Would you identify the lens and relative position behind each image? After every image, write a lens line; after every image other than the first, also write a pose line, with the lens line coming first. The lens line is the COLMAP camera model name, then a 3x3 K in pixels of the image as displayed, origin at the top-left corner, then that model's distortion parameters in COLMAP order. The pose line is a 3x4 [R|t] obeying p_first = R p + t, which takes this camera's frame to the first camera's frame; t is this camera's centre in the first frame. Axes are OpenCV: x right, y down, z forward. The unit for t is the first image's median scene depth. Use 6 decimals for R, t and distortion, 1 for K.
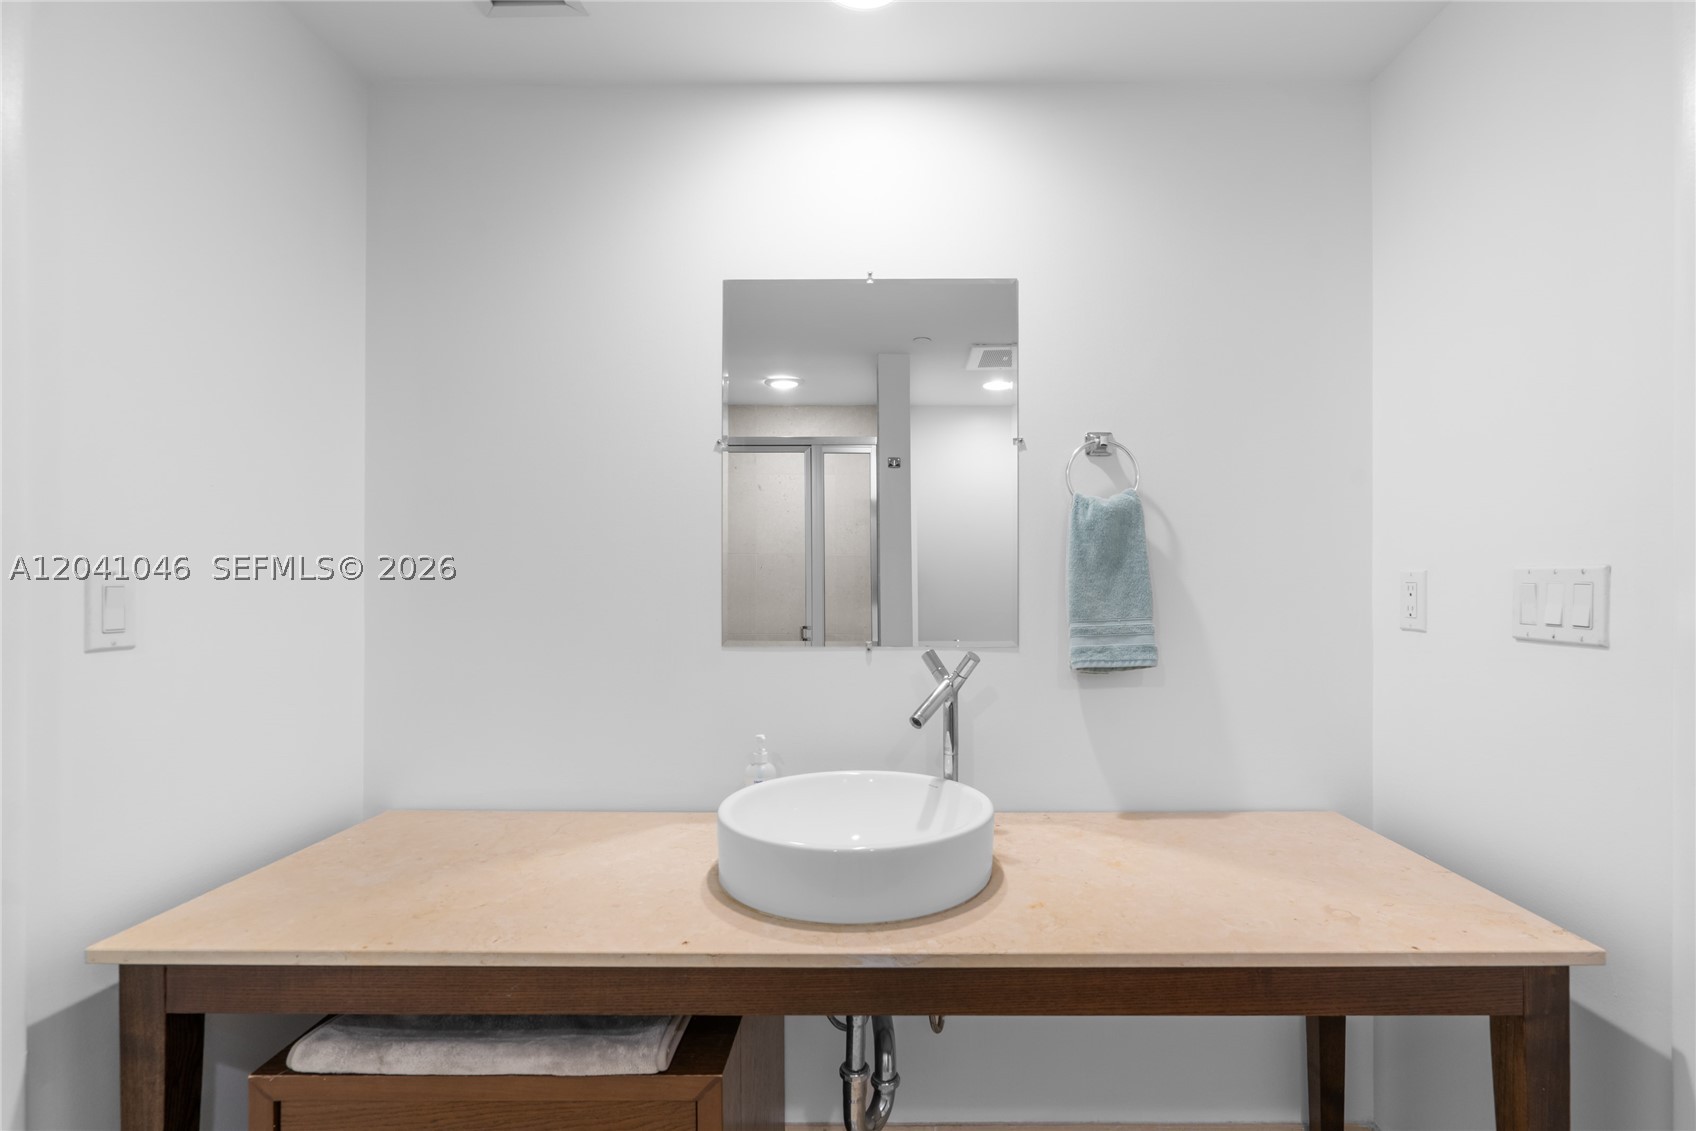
lens RADIAL K [[773.5, 0, 853.7], [0, 773.5, 587.6], [0, 0, 1]] dist [-0.004049, 0.000824]
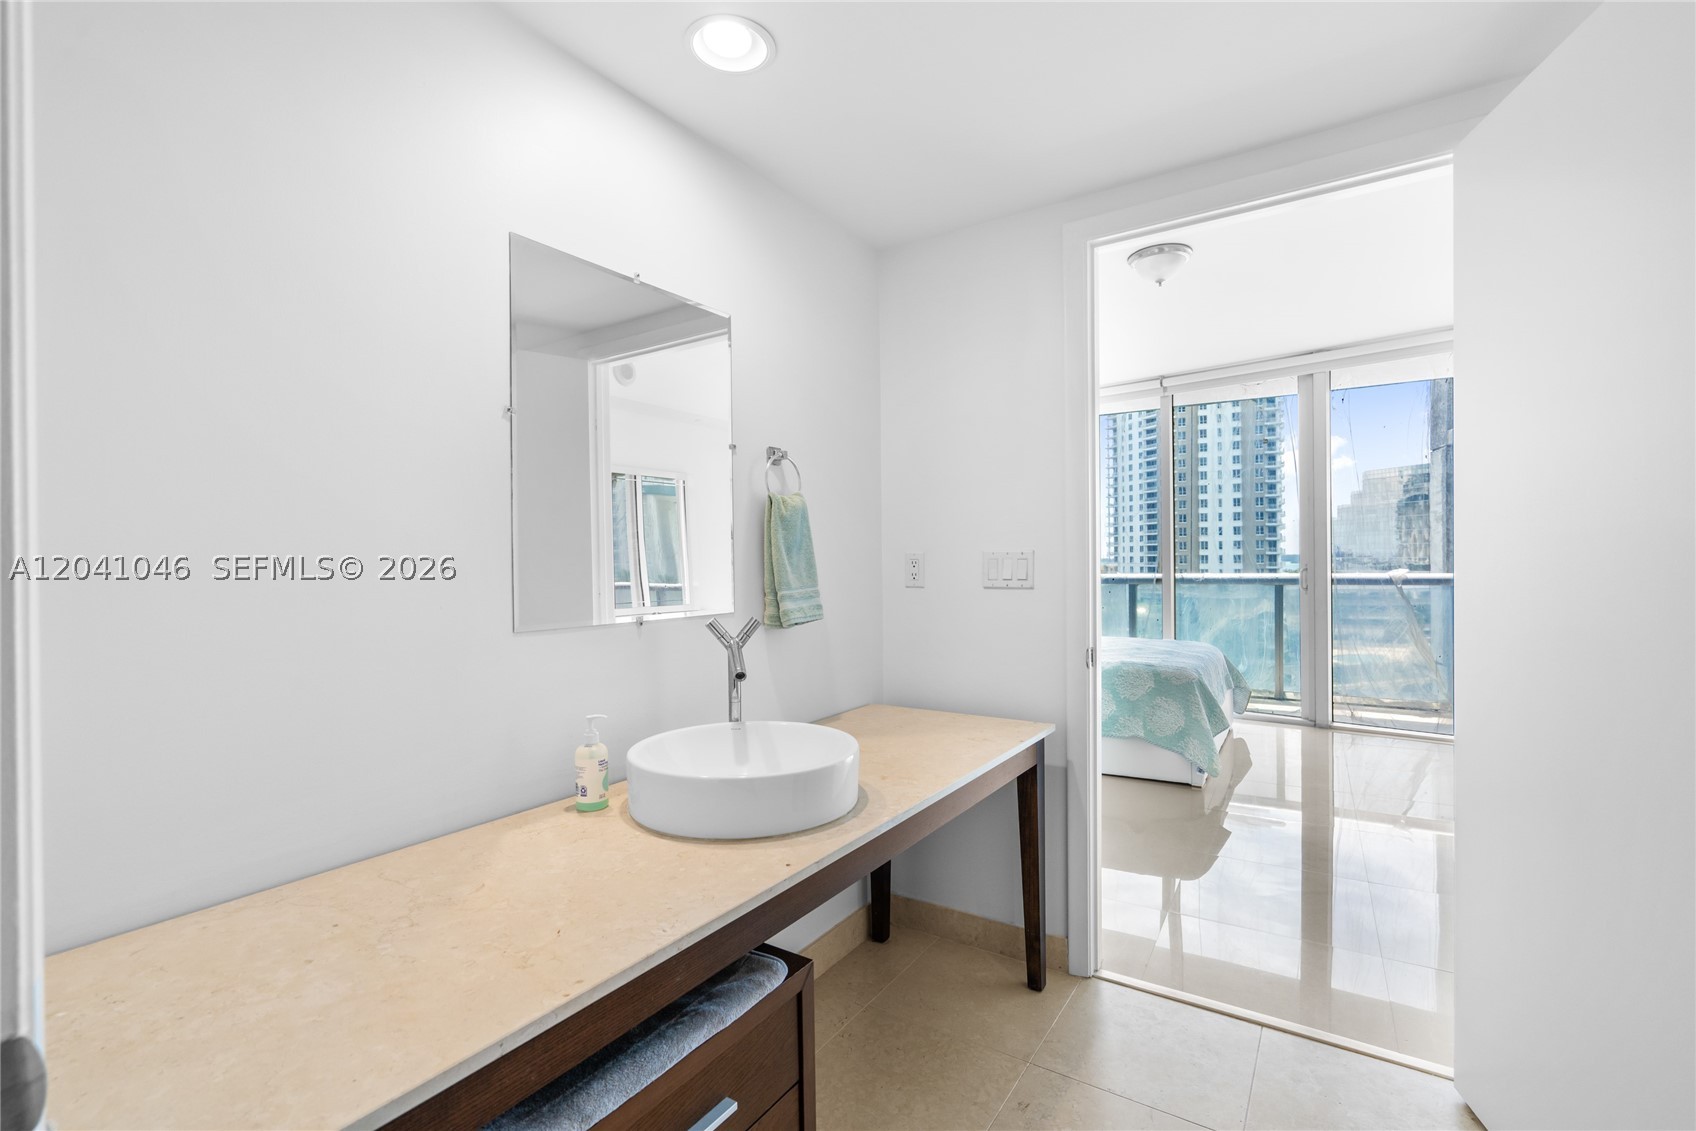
lens RADIAL K [[770.1, 0, 852.3], [0, 770.1, 561.8], [0, 0, 1]] dist [-0.002407, 0.002654]
pose [[0.542304, -0.008072, 0.840144, -1.015106], [0.010715, 0.999939, 0.002690, -0.008087], [-0.840114, 0.007544, 0.542357, 0.237975]]
